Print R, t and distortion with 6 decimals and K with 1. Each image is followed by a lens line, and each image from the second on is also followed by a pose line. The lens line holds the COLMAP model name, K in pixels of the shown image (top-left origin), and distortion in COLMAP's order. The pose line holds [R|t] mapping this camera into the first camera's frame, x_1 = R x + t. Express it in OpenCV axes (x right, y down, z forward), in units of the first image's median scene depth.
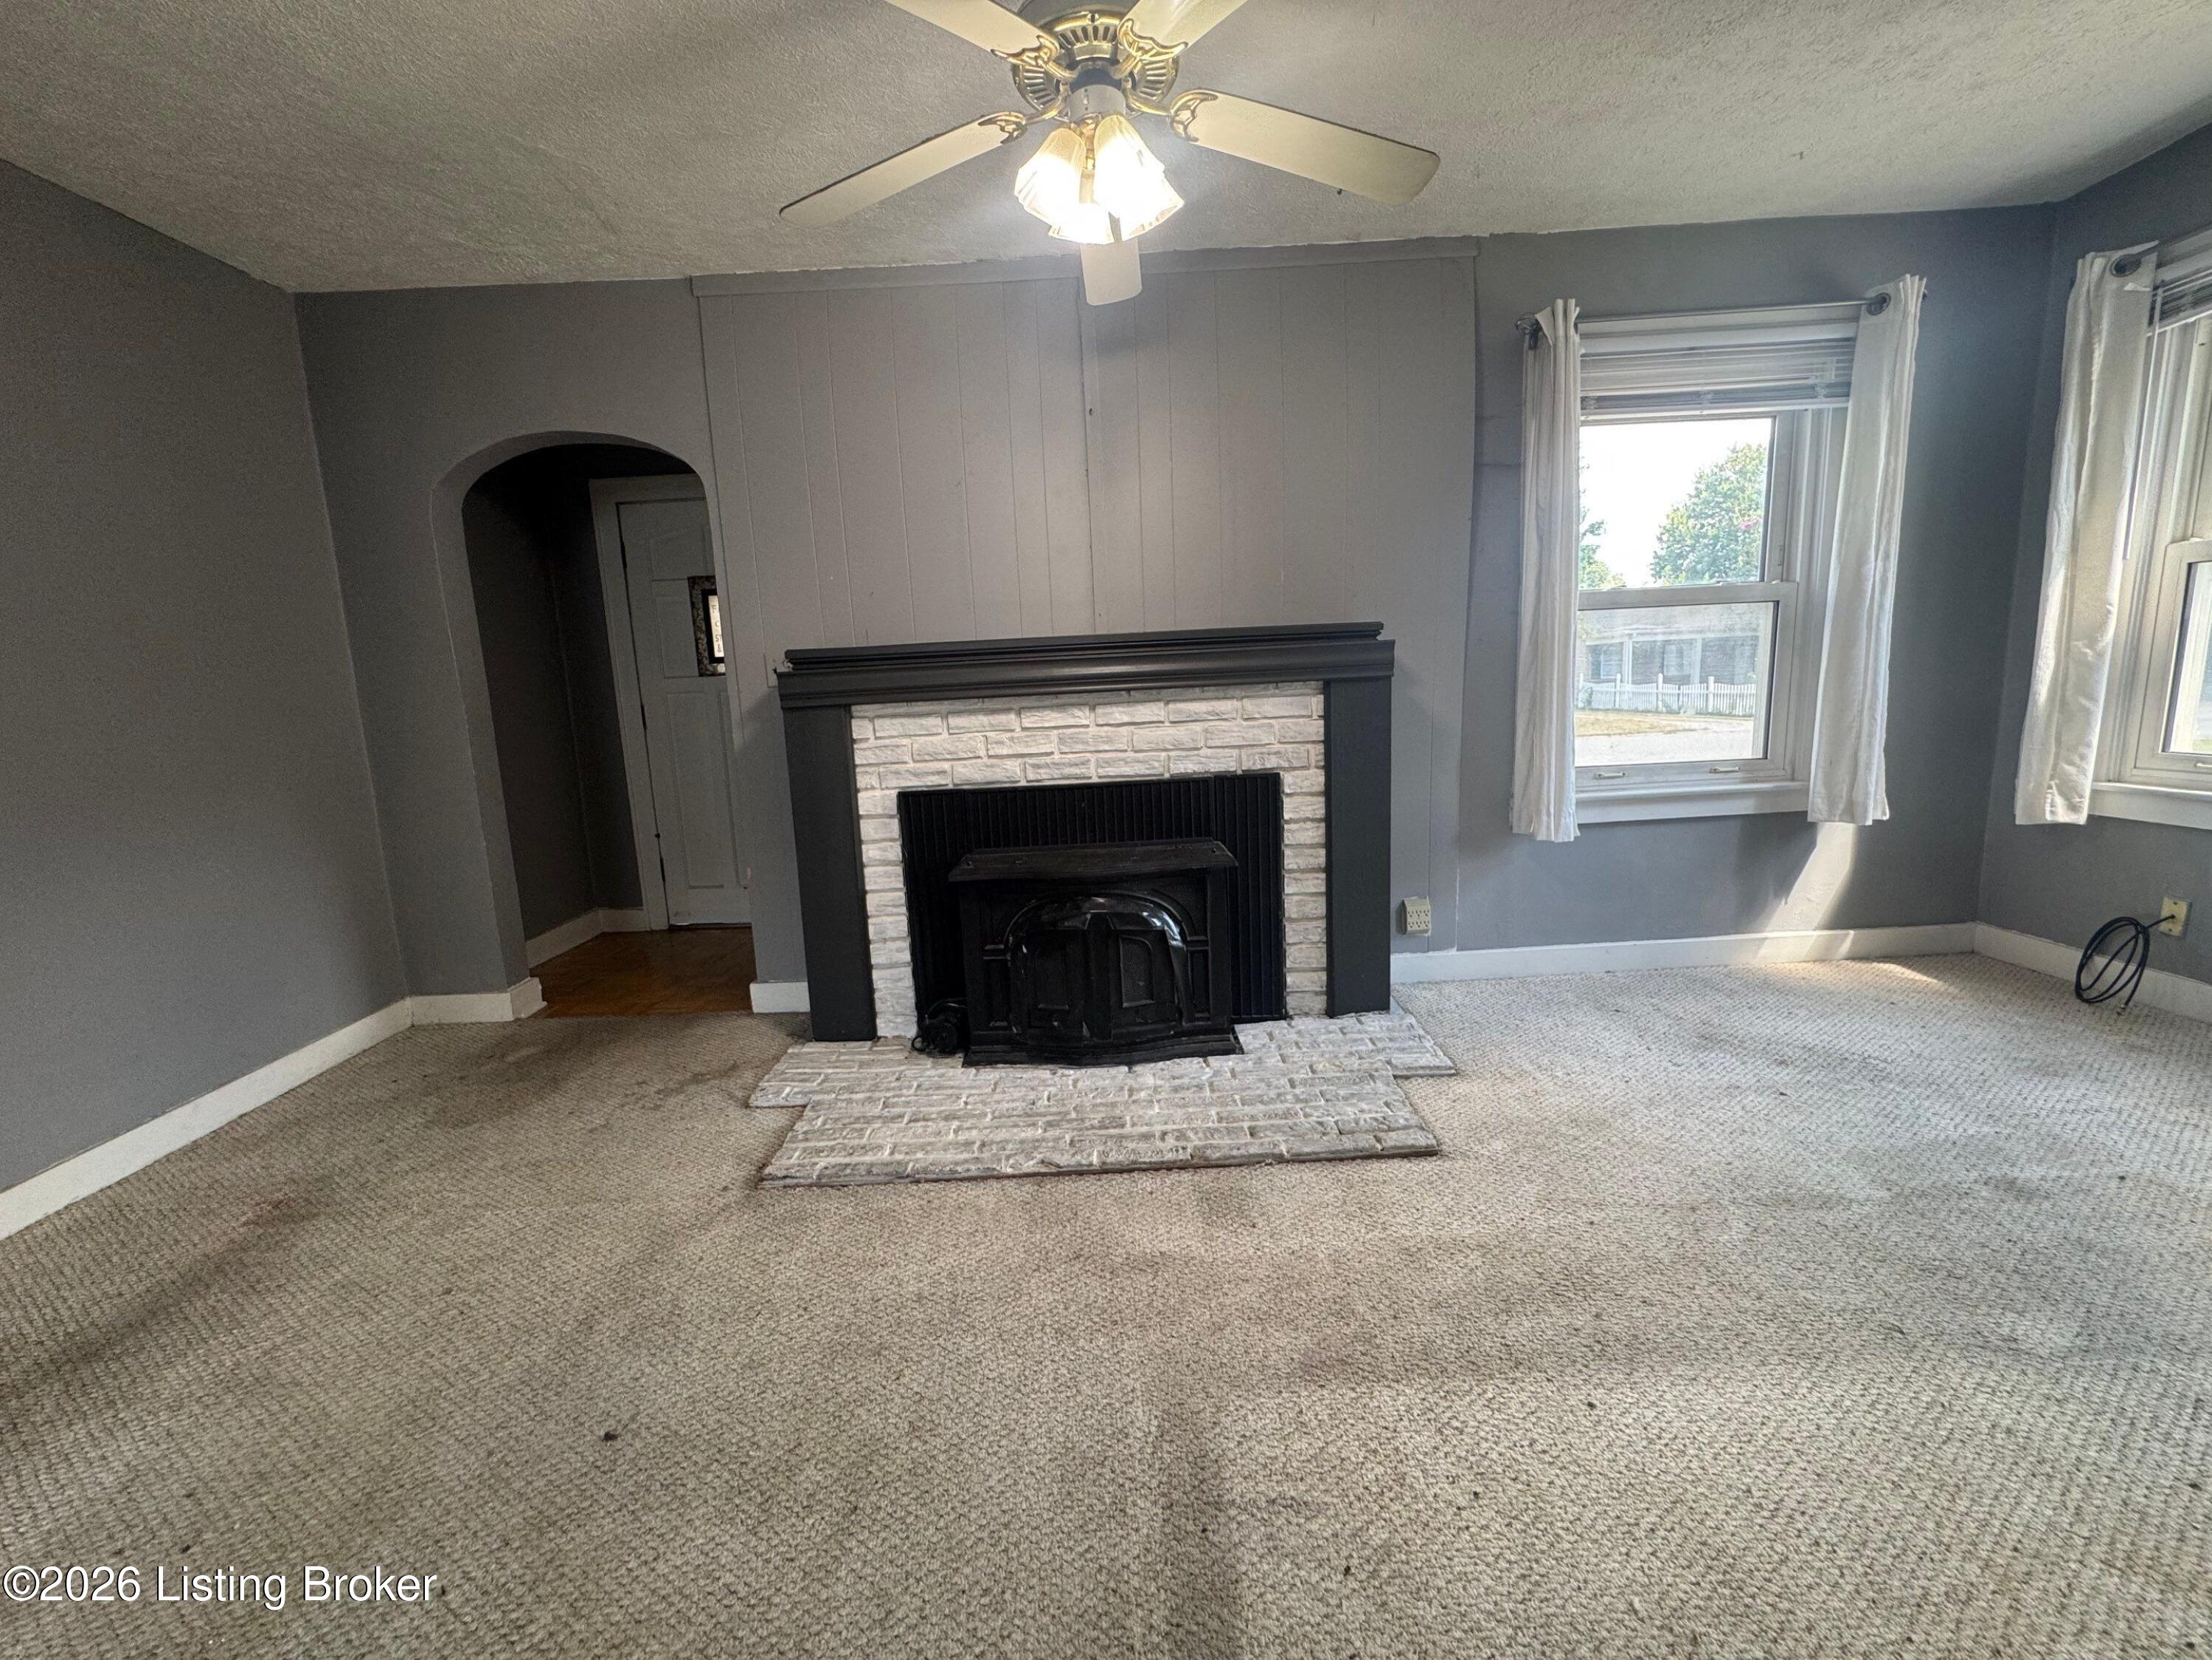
lens RADIAL K [[886.5, 0, 1103.9], [0, 886.5, 829.9], [0, 0, 1]] dist [-0.001989, 0.000607]
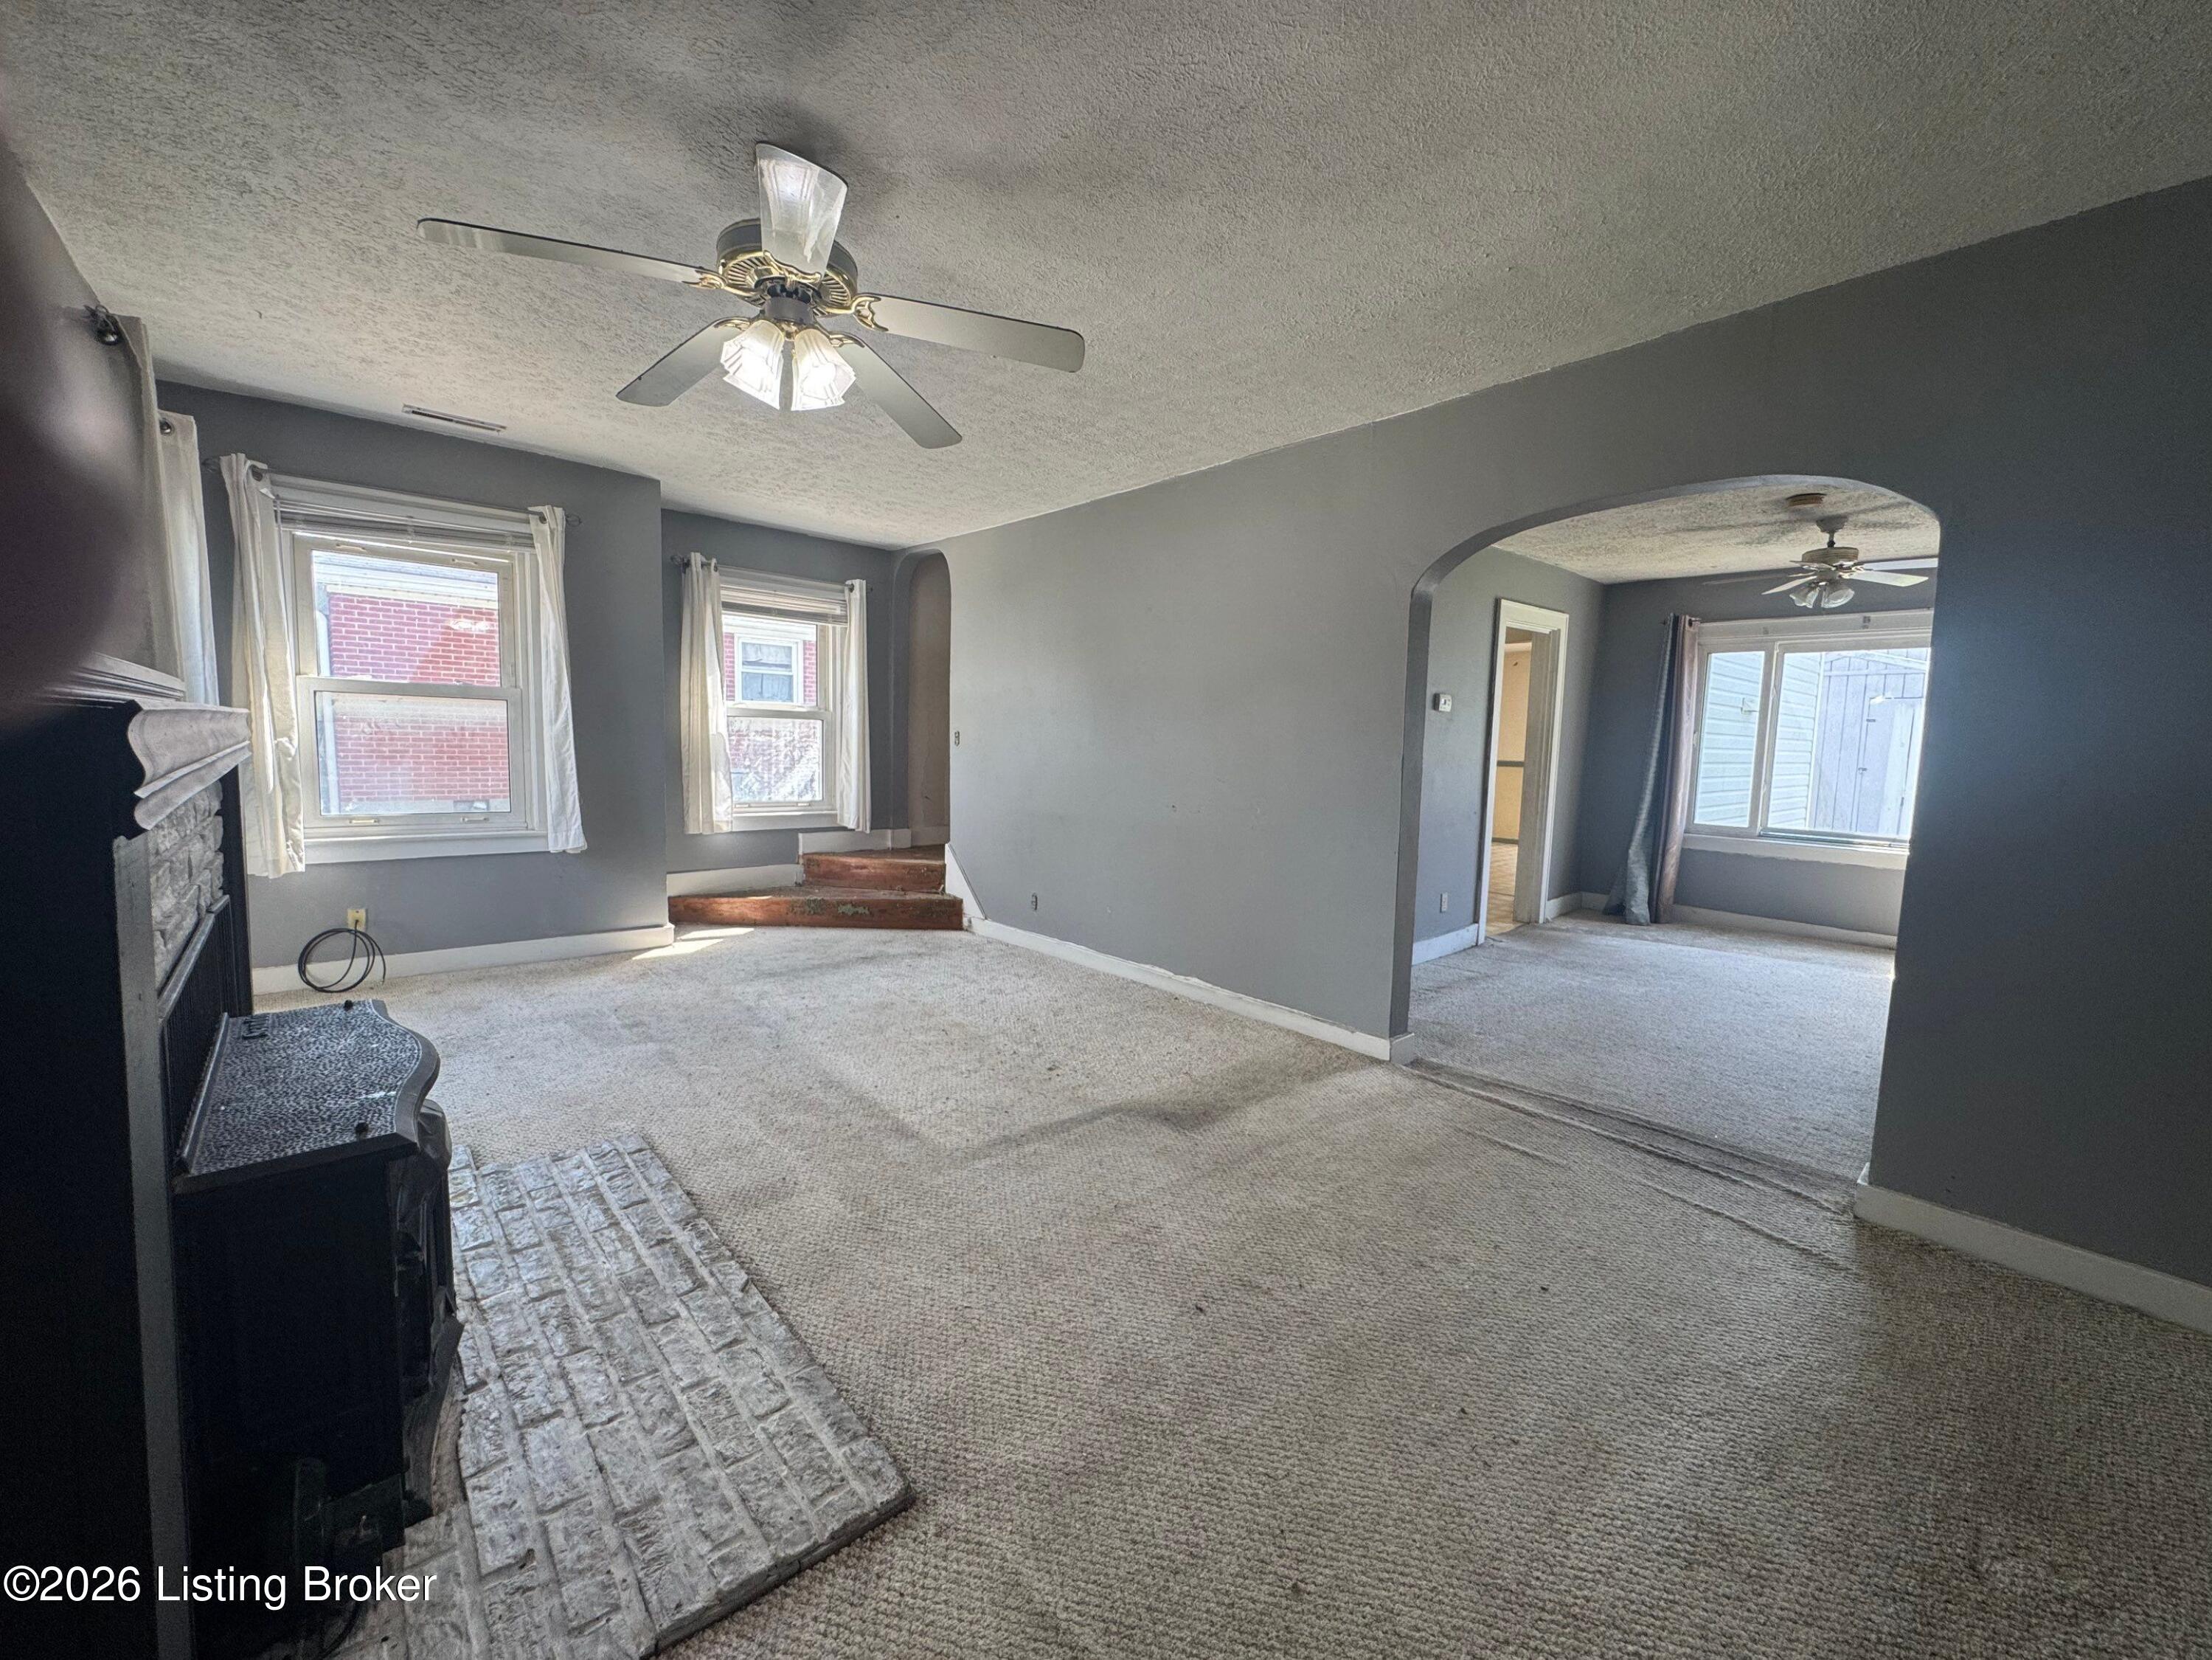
lens RADIAL K [[886.5, 0, 1106.2], [0, 886.5, 825.4], [0, 0, 1]] dist [-0.001989, 0.000607]
pose [[-0.660352, -0.043727, 0.749682, -0.734857], [0.121734, 0.978866, 0.164323, -0.145986], [-0.741024, 0.199773, -0.641073, 0.924843]]
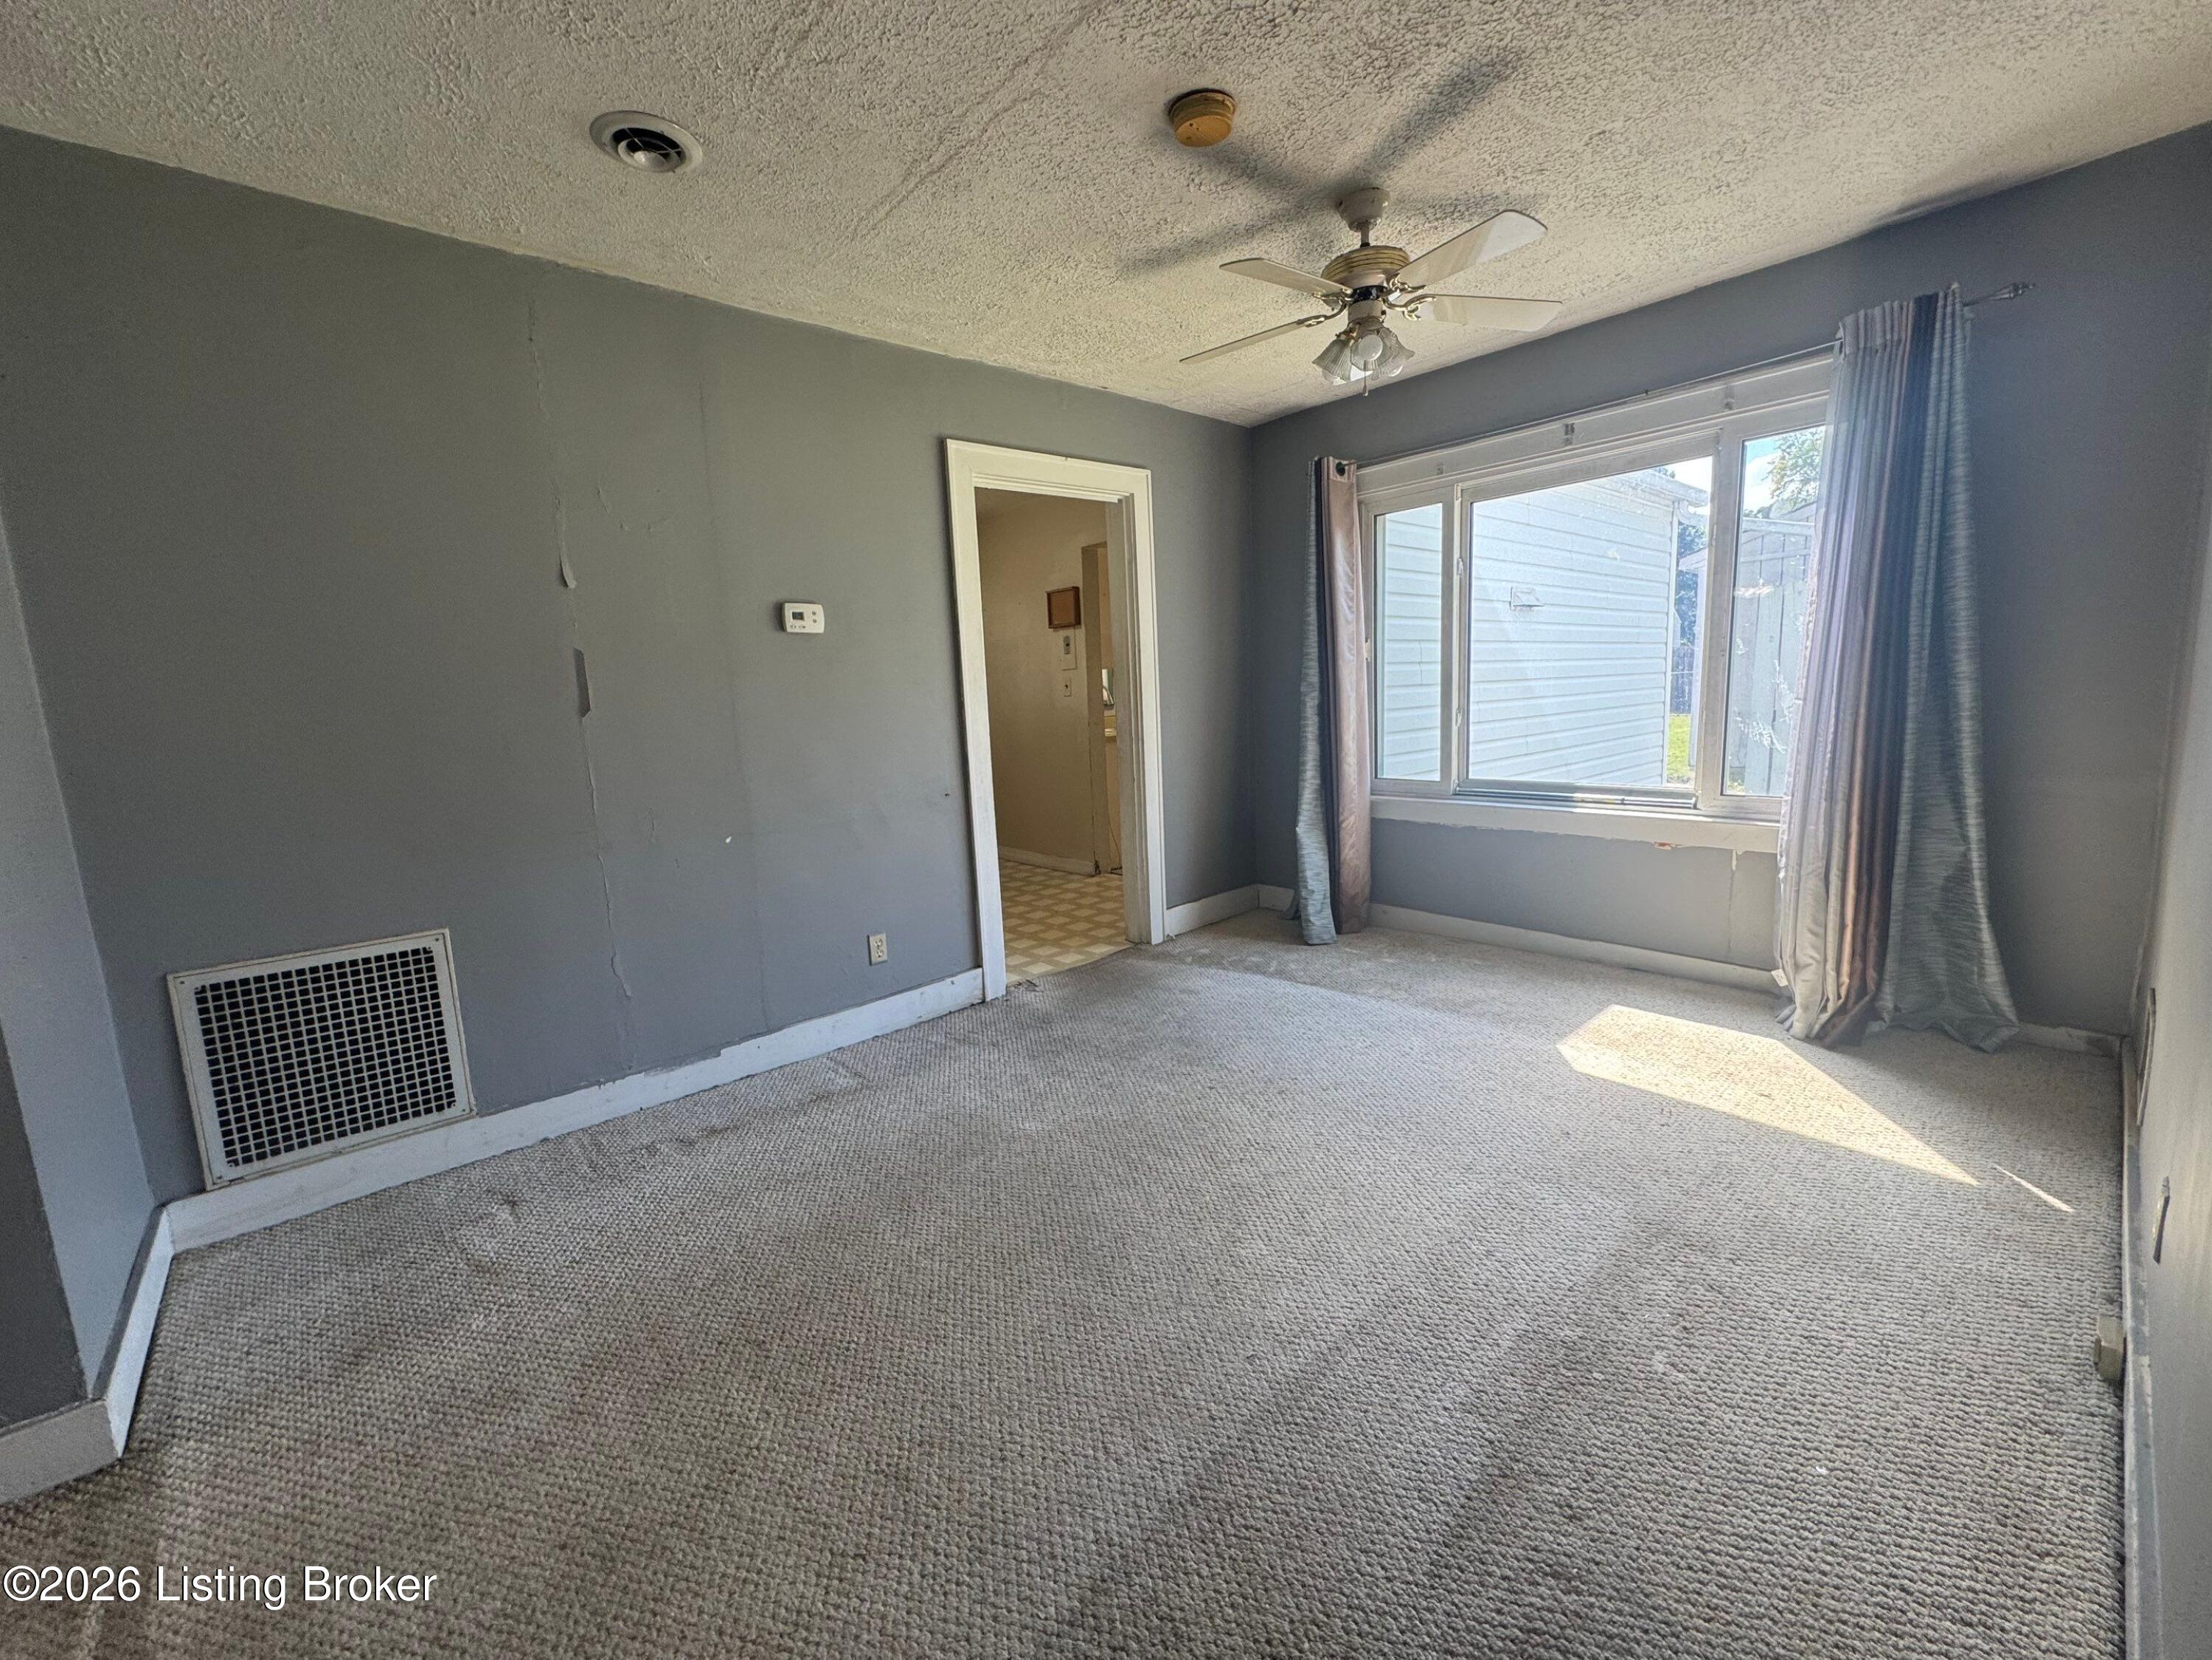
lens RADIAL K [[886.5, 0, 1097.0], [0, 886.5, 826.1], [0, 0, 1]] dist [-0.001989, 0.000607]
pose [[-0.646776, -0.029158, 0.762123, -0.868372], [0.194826, 0.959799, 0.202061, 0.090036], [-0.737376, 0.279169, -0.615094, -0.378353]]
